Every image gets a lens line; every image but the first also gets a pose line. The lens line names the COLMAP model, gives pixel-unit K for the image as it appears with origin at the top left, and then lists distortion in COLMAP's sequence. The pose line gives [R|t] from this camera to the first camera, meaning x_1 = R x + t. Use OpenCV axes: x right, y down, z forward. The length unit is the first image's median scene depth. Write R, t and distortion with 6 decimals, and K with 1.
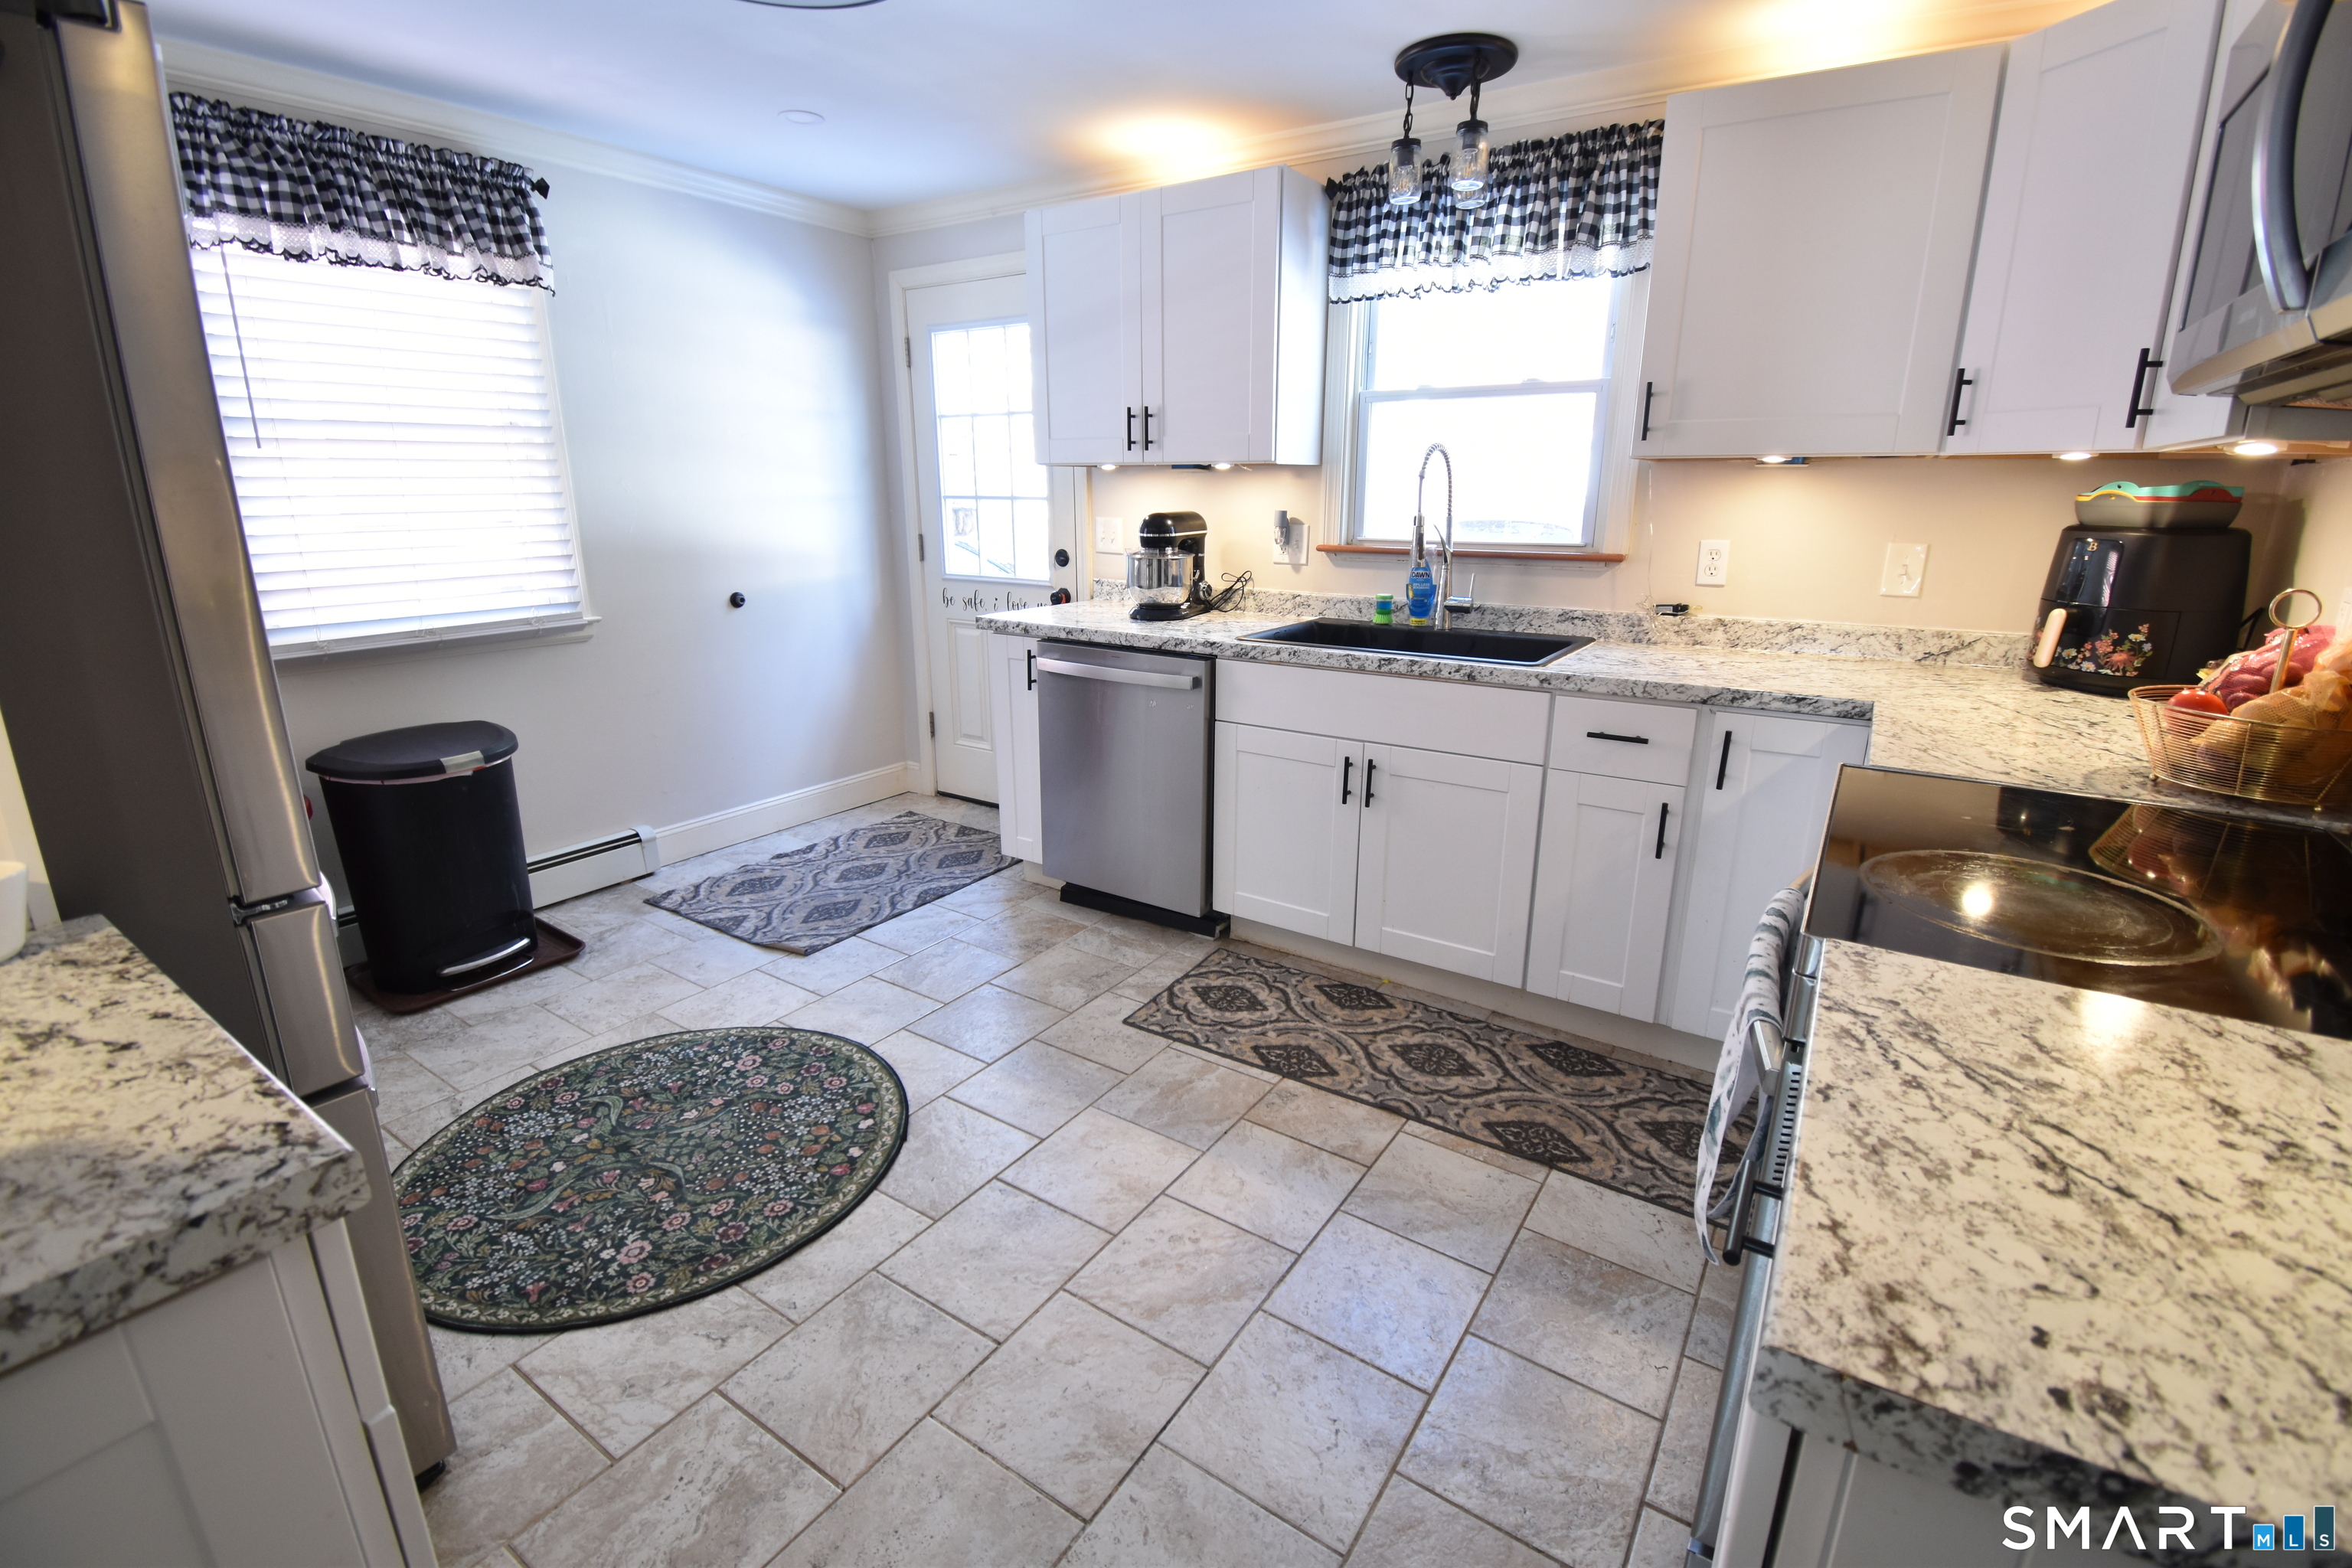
lens RADIAL K [[1059.2, 0, 1177.9], [0, 1059.2, 775.7], [0, 0, 1]] dist [-0.000867, -0.000529]
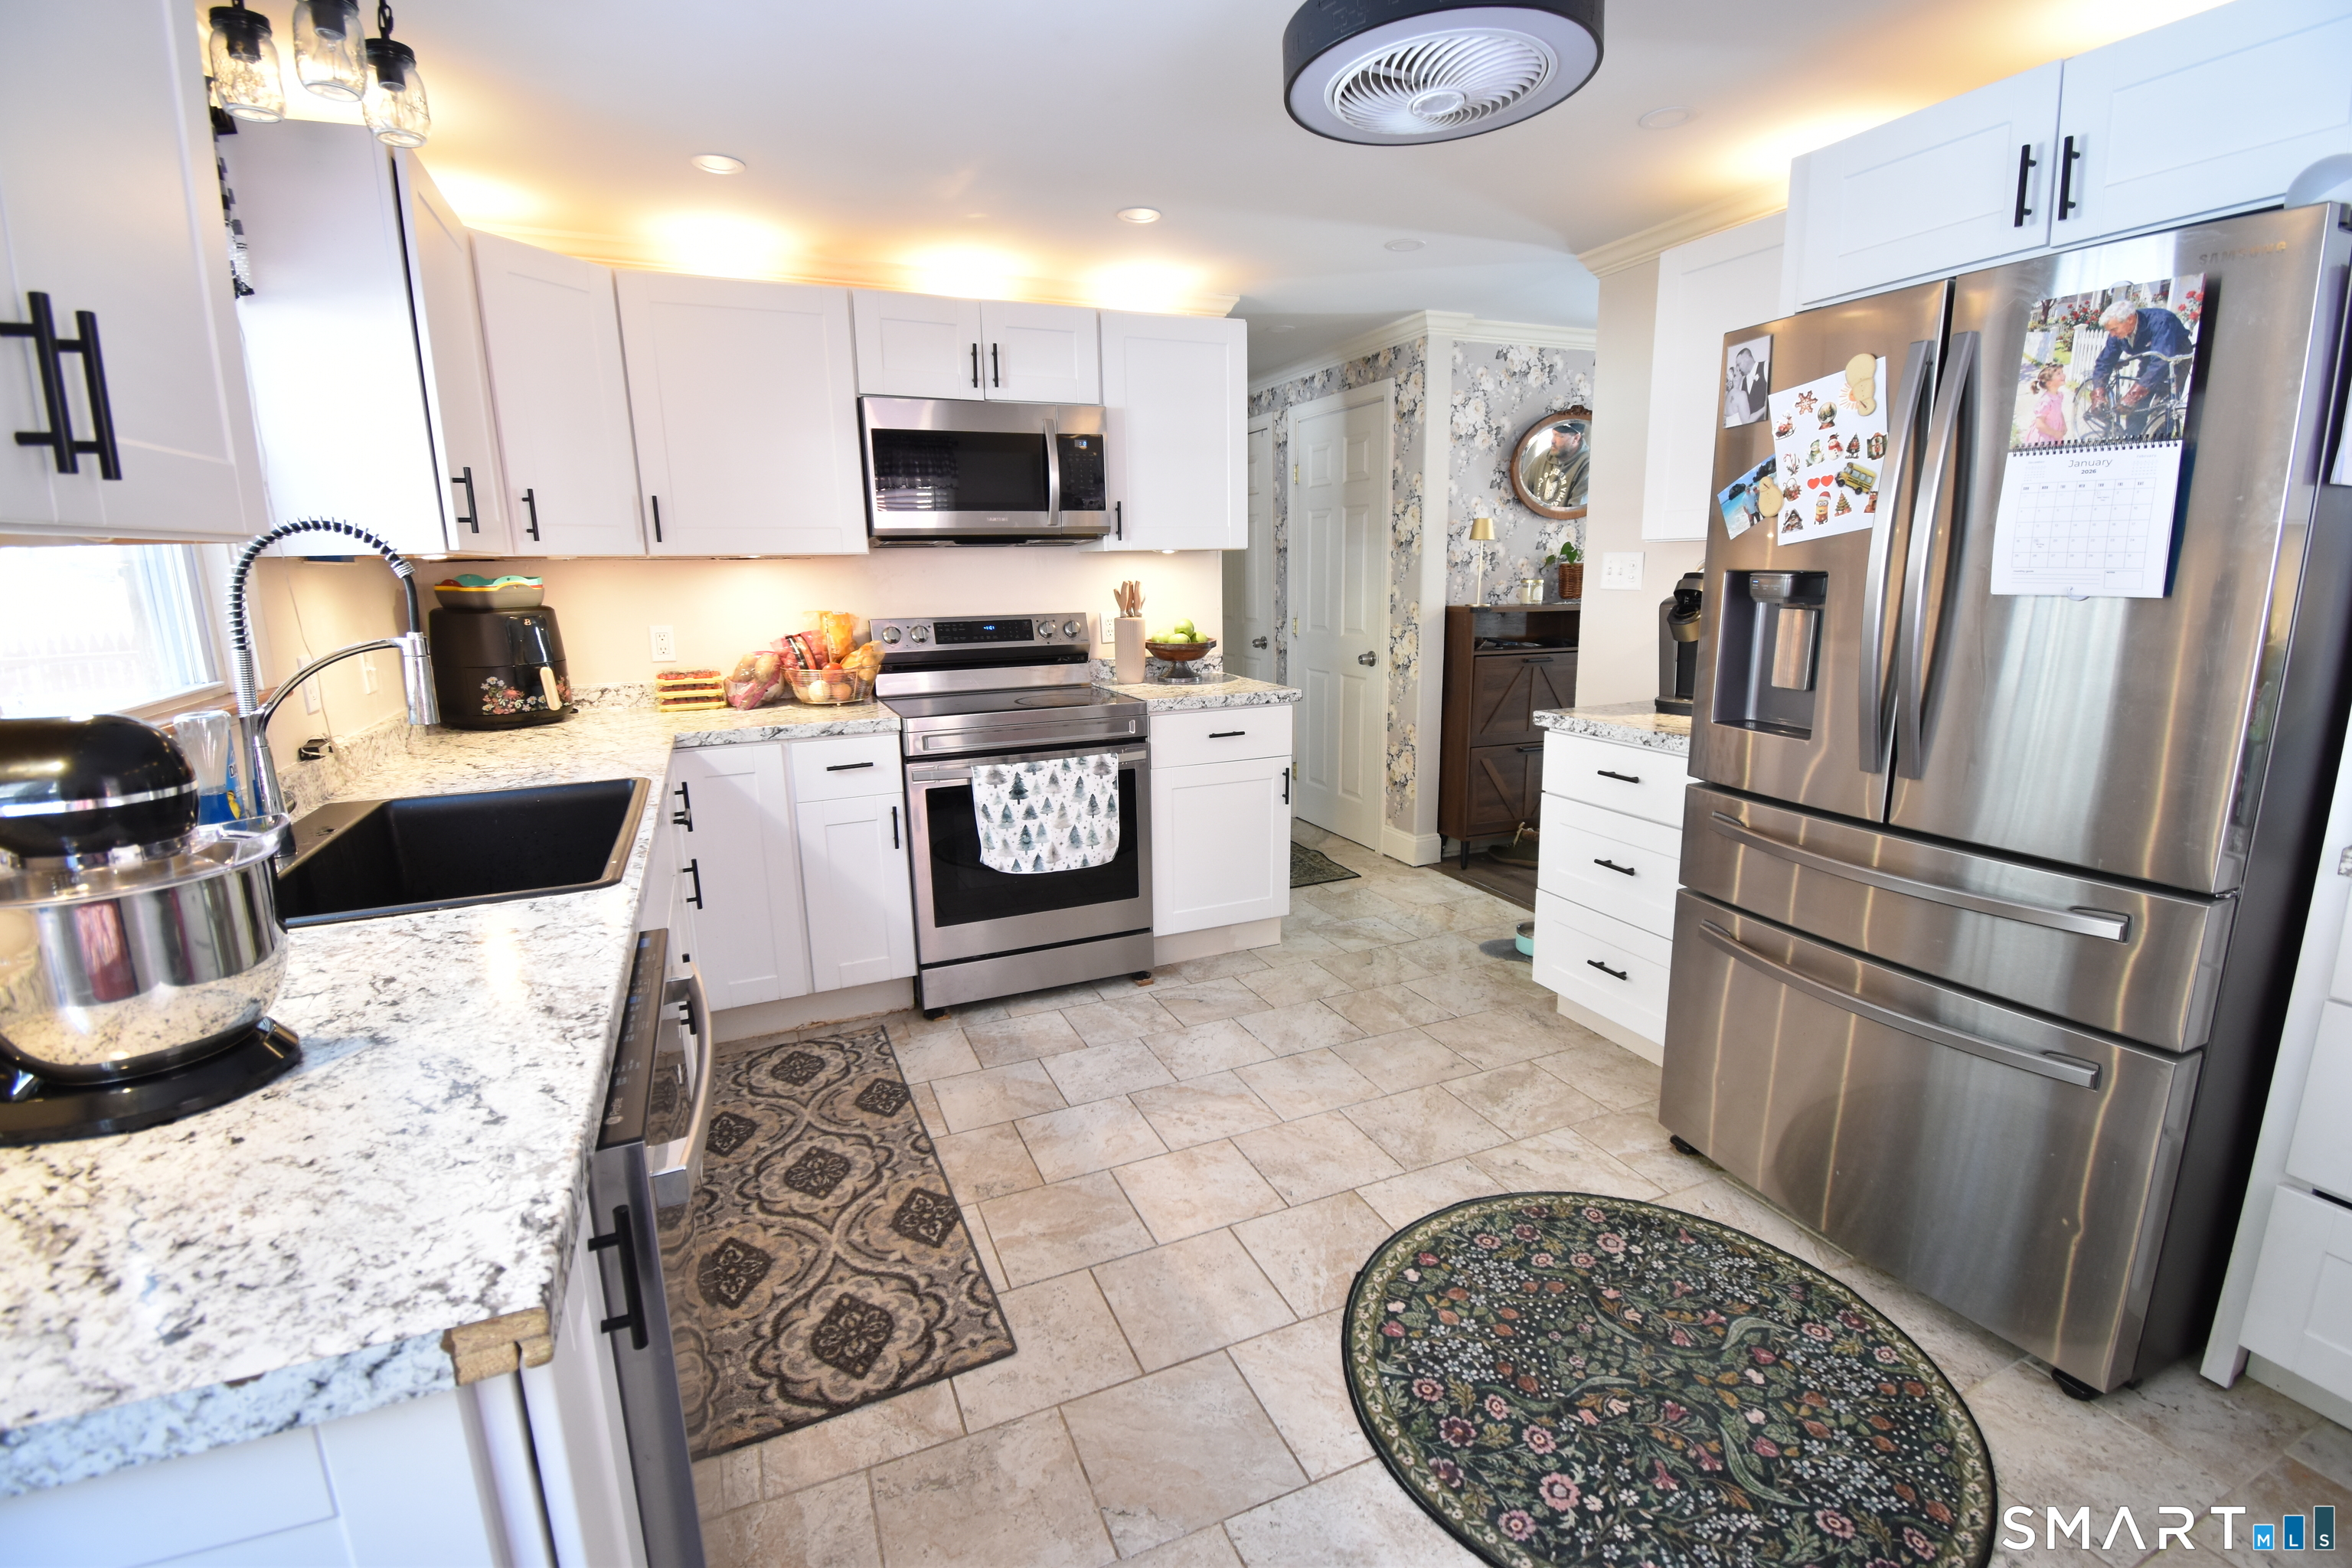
lens RADIAL K [[1059.2, 0, 1177.9], [0, 1059.2, 783.0], [0, 0, 1]] dist [-0.000867, -0.000529]
pose [[-0.845244, -0.103475, 0.524267, -0.565816], [0.151482, 0.894435, 0.420760, -0.453317], [-0.512461, 0.435062, -0.740341, 1.582248]]
